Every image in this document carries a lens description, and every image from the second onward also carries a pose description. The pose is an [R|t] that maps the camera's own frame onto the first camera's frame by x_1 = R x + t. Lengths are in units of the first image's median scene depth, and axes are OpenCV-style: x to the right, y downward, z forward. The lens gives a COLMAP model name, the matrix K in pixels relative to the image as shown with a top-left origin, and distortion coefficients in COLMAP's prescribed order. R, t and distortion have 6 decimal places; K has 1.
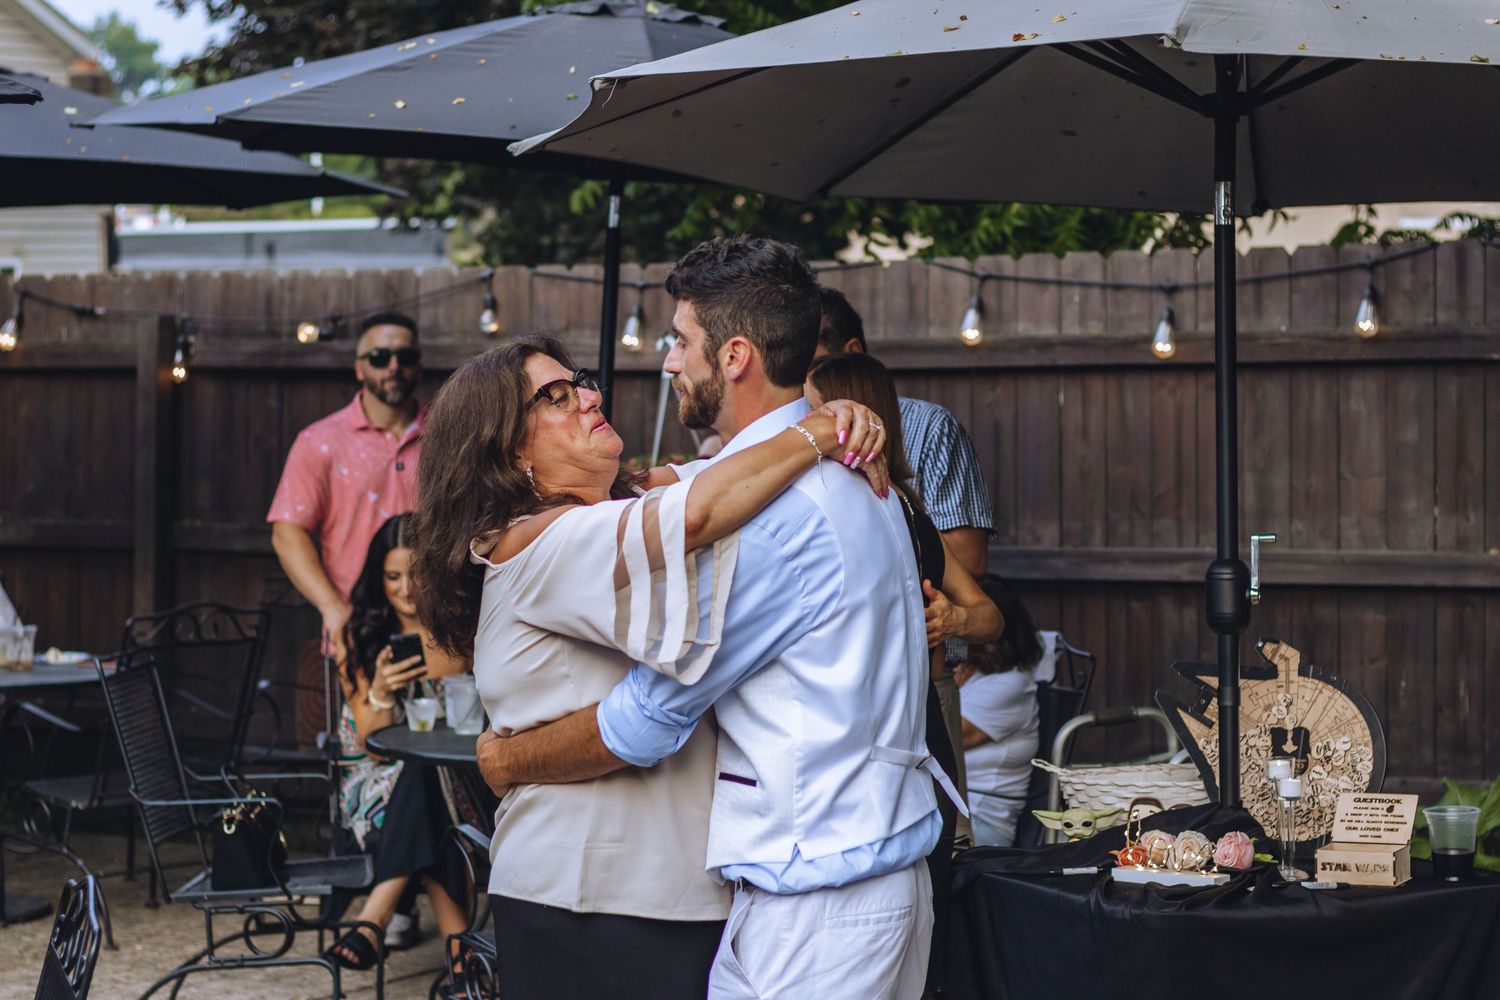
lens RADIAL K [[3591.3, 0, 748.8], [0, 3591.3, 526.3], [0, 0, 1]] dist [0.038387, -0.038192]
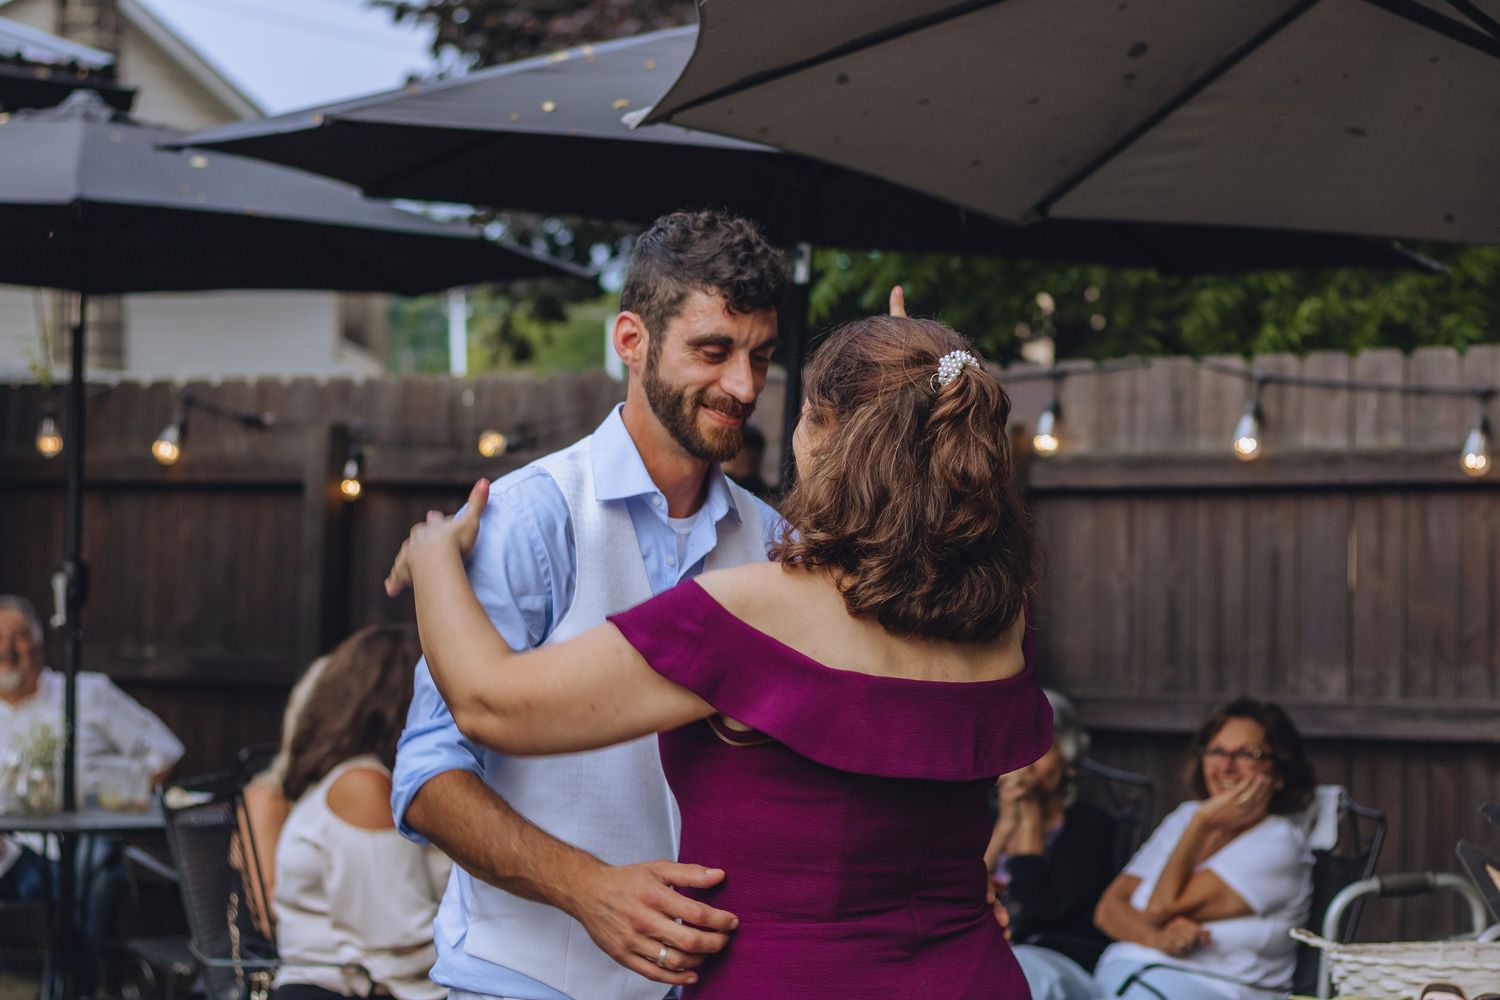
lens RADIAL K [[3607.9, 0, 750.0], [0, 3607.9, 500.0], [0, 0, 1]] dist [0.039019, -0.000972]
pose [[0.996244, 0.019771, -0.084300, 0.018603], [-0.025072, 0.997743, -0.062288, 0.016835], [0.082878, 0.064168, 0.994492, 0.153415]]
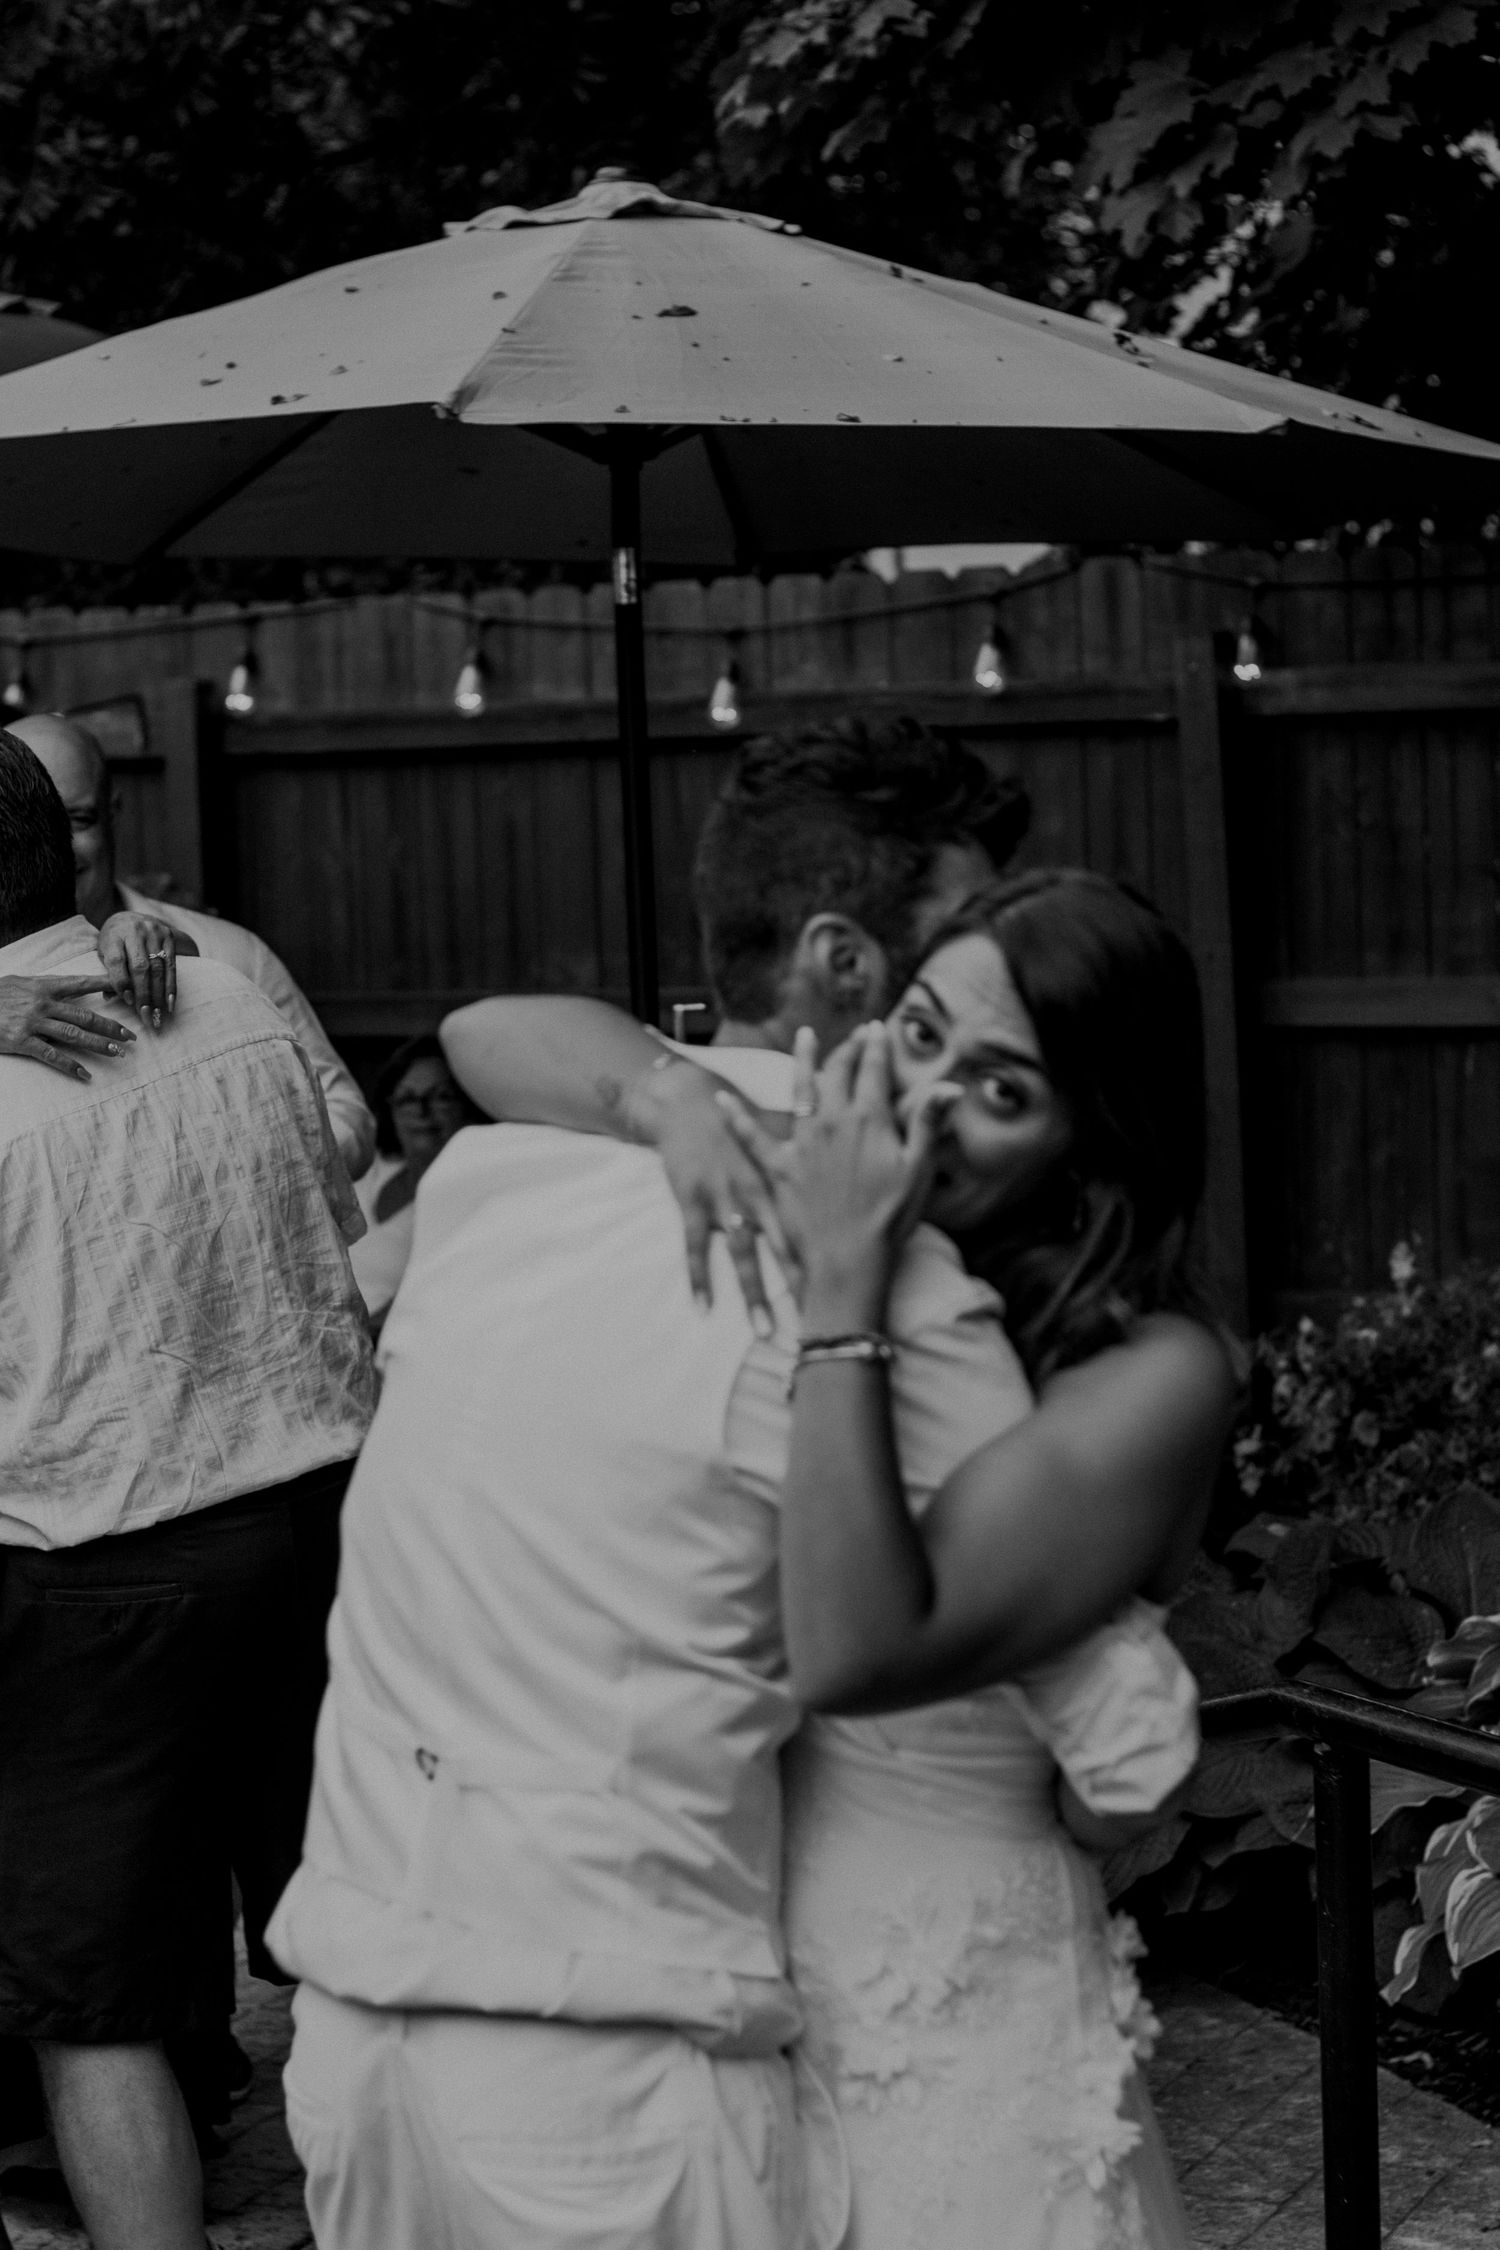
lens RADIAL K [[5378.3, 0, 749.0], [0, 5378.3, 1032.7], [0, 0, 1]] dist [0.087199, -0.407861]
pose [[0.997633, -0.033955, 0.059802, 0.055222], [0.032525, 0.999165, 0.024722, -0.012496], [-0.060592, -0.022719, 0.997904, -0.101236]]
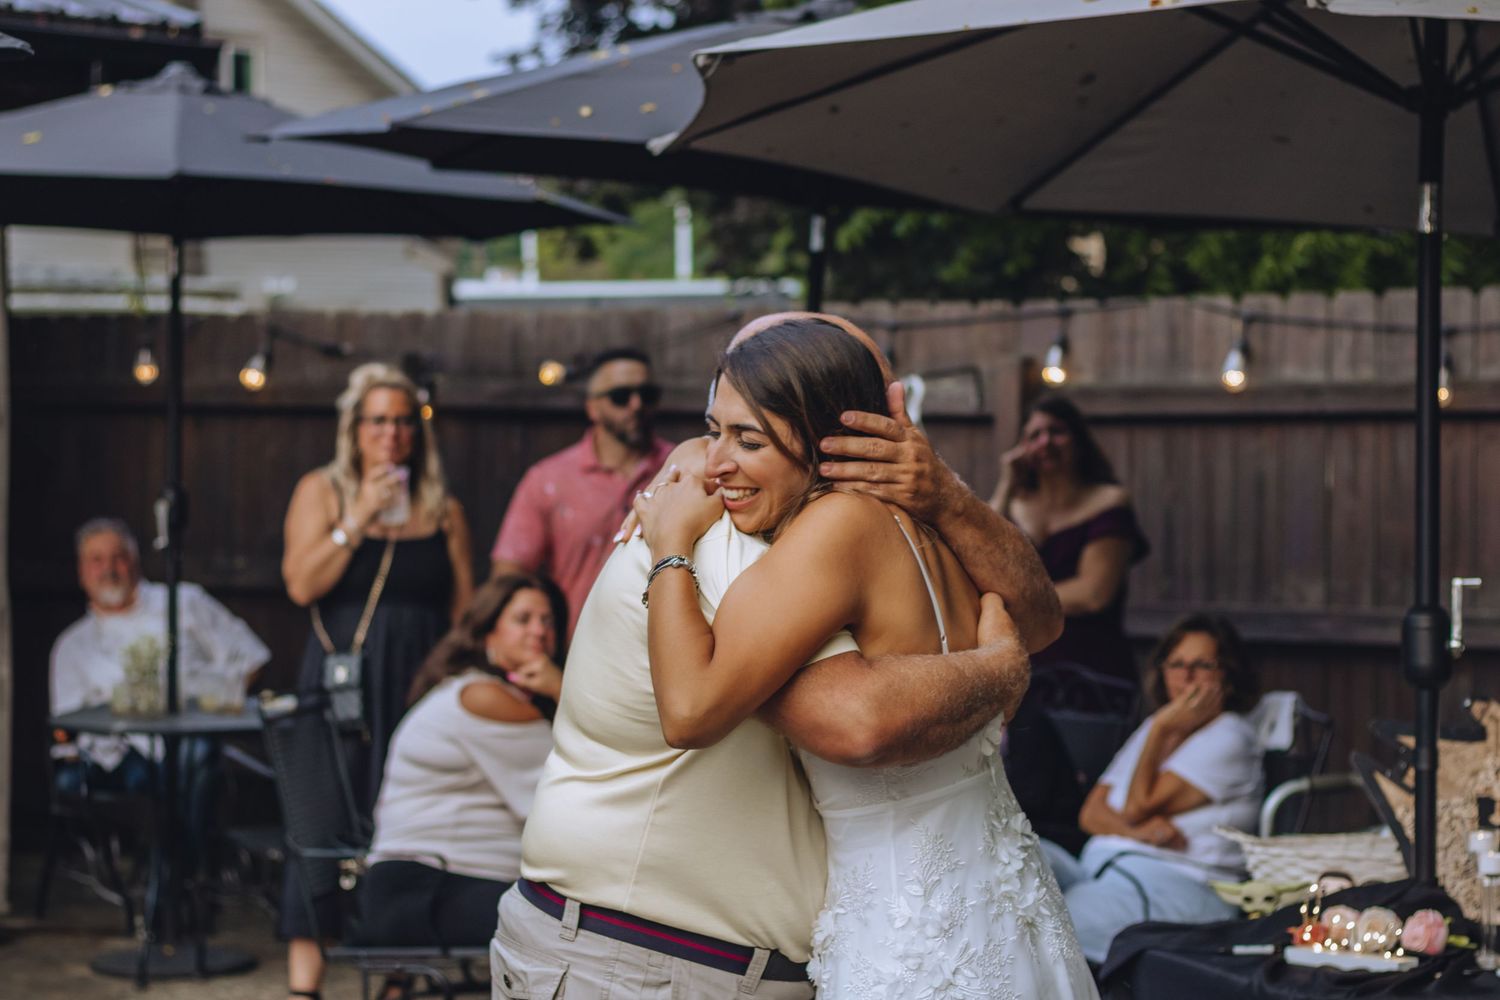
lens RADIAL K [[3607.9, 0, 750.0], [0, 3607.9, 500.0], [0, 0, 1]] dist [0.039019, -0.000972]
pose [[0.994454, 0.016874, -0.103814, 0.037622], [-0.019819, 0.999428, -0.027402, 0.007007], [0.103292, 0.029307, 0.994219, 0.057006]]
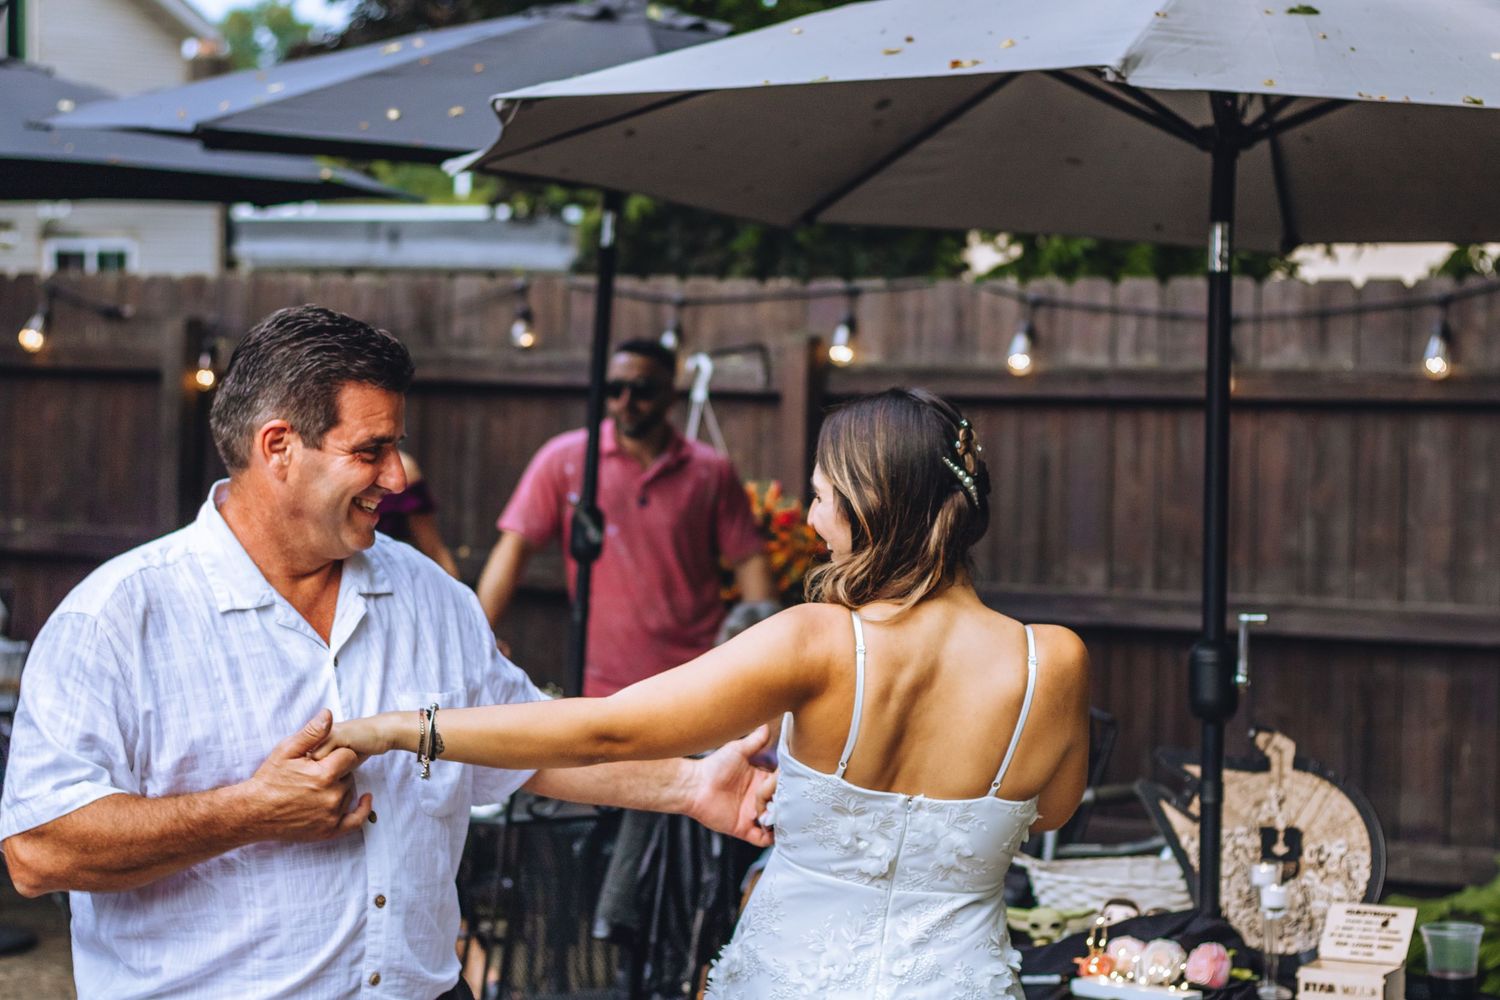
lens RADIAL K [[3607.9, 0, 750.0], [0, 3607.9, 500.0], [0, 0, 1]] dist [0.039019, -0.000972]
pose [[0.998799, 0.025727, -0.041701, 0.034391], [-0.025938, 0.999653, -0.004510, -0.012159], [0.041571, 0.005586, 0.999120, 0.055861]]
